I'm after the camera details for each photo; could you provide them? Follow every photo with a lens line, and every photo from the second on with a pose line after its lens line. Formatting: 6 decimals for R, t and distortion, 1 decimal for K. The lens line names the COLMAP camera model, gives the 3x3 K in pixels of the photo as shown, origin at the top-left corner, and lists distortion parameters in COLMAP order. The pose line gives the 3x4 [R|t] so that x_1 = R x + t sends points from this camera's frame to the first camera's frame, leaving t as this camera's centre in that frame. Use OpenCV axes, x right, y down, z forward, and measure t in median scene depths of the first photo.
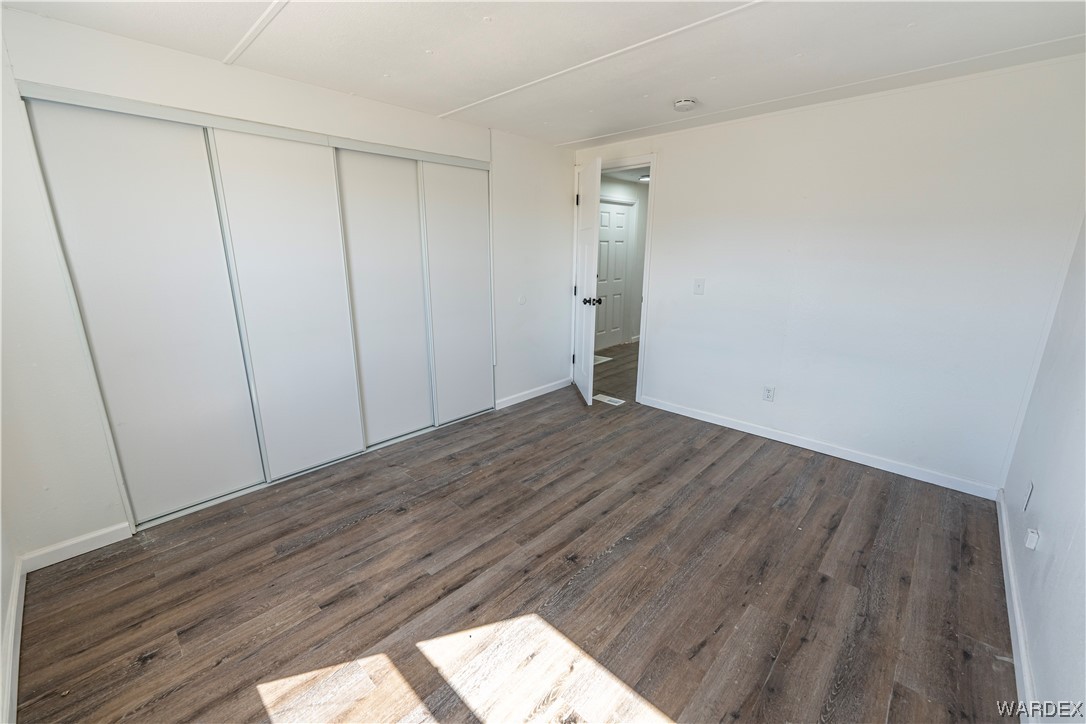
lens RADIAL K [[436.7, 0, 541.2], [0, 436.7, 362.0], [0, 0, 1]] dist [0.001942, 0.000548]
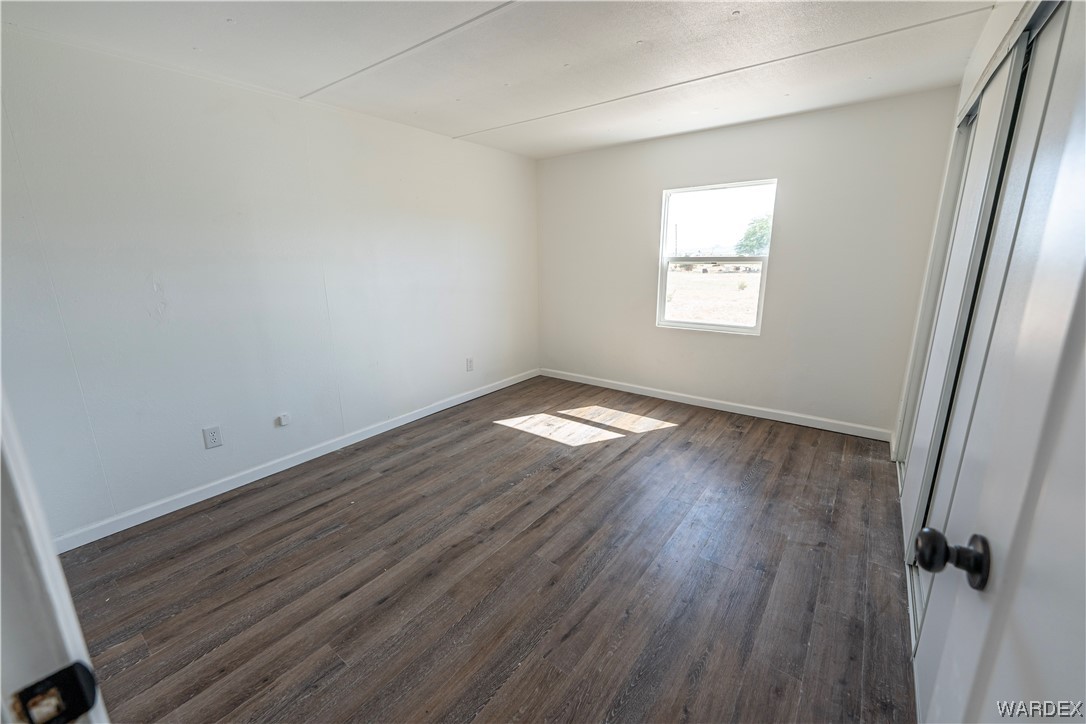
lens RADIAL K [[436.7, 0, 542.0], [0, 436.7, 360.2], [0, 0, 1]] dist [0.001942, 0.000548]
pose [[-0.993442, 0.039866, -0.107165, 0.231694], [-0.015456, 0.881823, 0.471327, -0.471249], [0.113290, 0.469892, -0.875424, 1.907031]]
